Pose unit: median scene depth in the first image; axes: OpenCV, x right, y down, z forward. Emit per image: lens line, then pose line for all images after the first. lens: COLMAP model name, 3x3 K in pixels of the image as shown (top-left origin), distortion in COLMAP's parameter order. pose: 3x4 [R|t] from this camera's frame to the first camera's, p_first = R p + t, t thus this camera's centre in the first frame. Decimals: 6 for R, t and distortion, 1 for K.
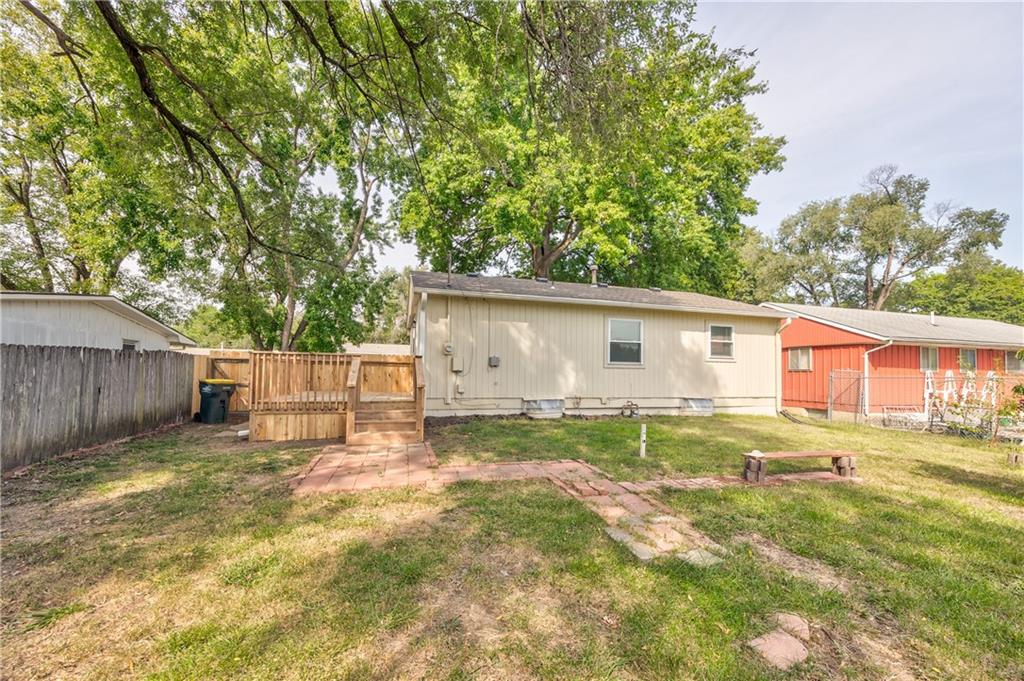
lens RADIAL K [[390.8, 0, 507.3], [0, 390.8, 345.0], [0, 0, 1]] dist [-0.006105, -0.000022]
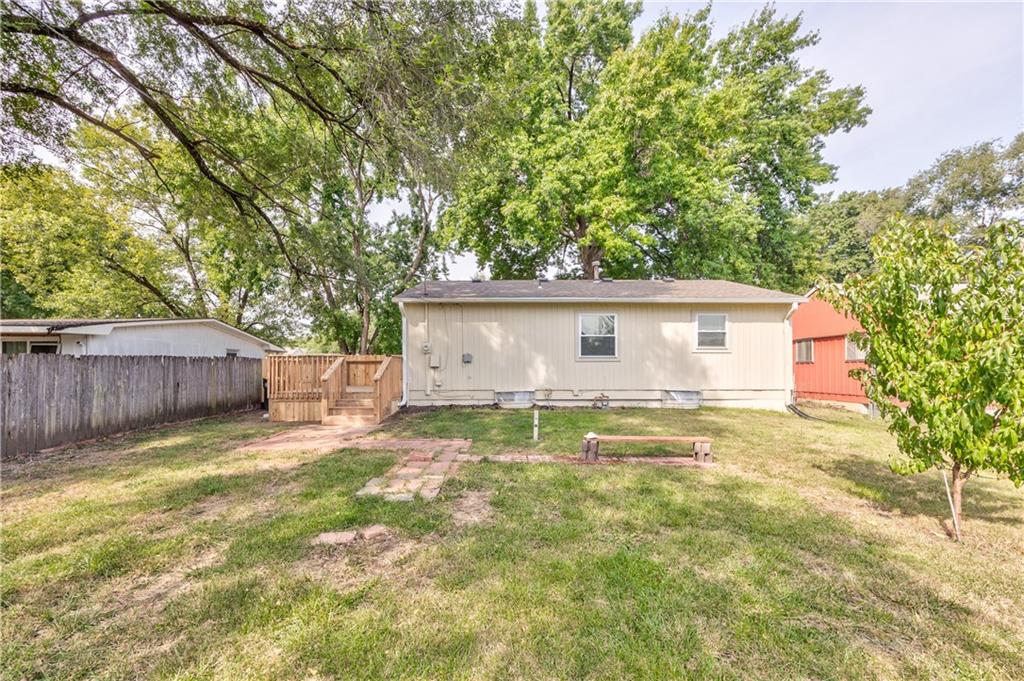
lens RADIAL K [[390.8, 0, 513.1], [0, 390.8, 350.1], [0, 0, 1]] dist [-0.006105, -0.000022]
pose [[0.965316, -0.031127, -0.259222, 0.353500], [0.035484, 0.999296, 0.012145, 0.008815], [0.258661, -0.020922, 0.965741, -0.056758]]
